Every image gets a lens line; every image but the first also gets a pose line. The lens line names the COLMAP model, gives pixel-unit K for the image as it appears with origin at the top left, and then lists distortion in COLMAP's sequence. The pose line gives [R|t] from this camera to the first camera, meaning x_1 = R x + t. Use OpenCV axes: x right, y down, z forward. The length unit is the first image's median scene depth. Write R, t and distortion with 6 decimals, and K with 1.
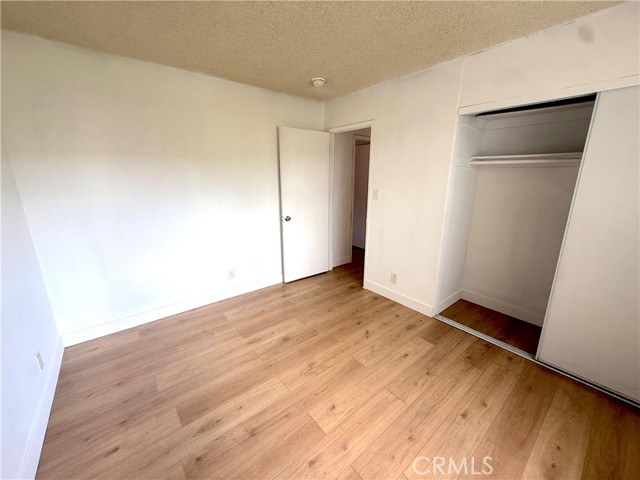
lens RADIAL K [[255.0, 0, 319.0], [0, 255.0, 239.7], [0, 0, 1]] dist [0.000802, -0.000107]
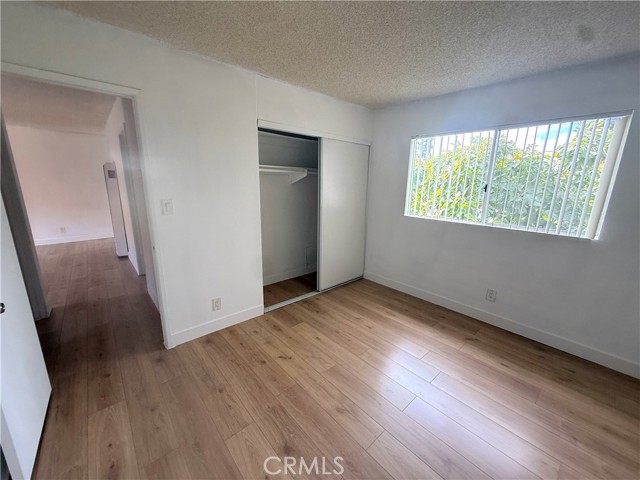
lens RADIAL K [[255.0, 0, 319.0], [0, 255.0, 239.7], [0, 0, 1]] dist [0.000802, -0.000107]
pose [[-0.042923, -0.229258, 0.972419, -0.630417], [0.227085, 0.945602, 0.232959, -0.216884], [-0.972929, 0.230821, 0.011473, 0.828944]]
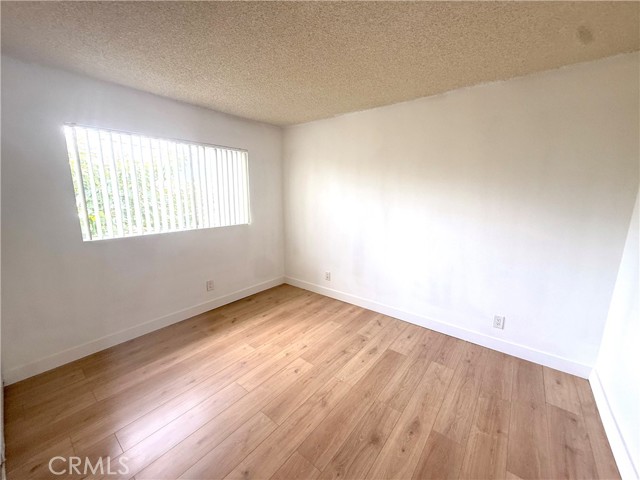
lens RADIAL K [[255.0, 0, 319.0], [0, 255.0, 239.7], [0, 0, 1]] dist [0.000802, -0.000107]
pose [[-0.977870, 0.030272, -0.207012, 0.138794], [-0.060054, 0.907221, 0.416346, -0.361932], [0.200409, 0.419564, -0.885326, 1.382131]]
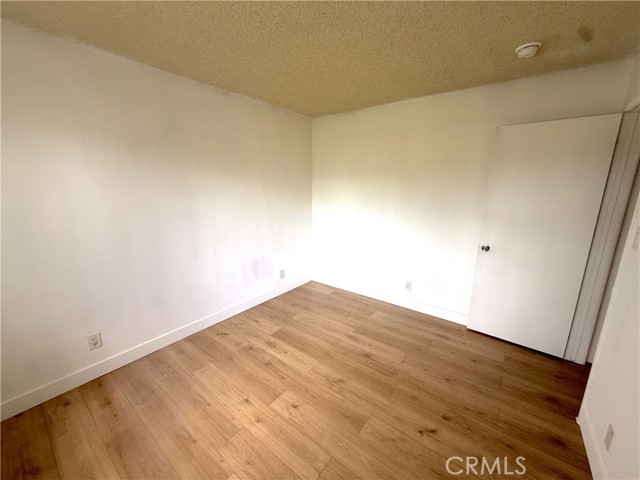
lens RADIAL K [[255.0, 0, 319.0], [0, 255.0, 239.7], [0, 0, 1]] dist [0.000802, -0.000107]
pose [[0.224078, 0.204952, -0.952777, 0.695105], [-0.245193, 0.958046, 0.148420, -0.142244], [0.943223, 0.200357, 0.264930, 0.491247]]
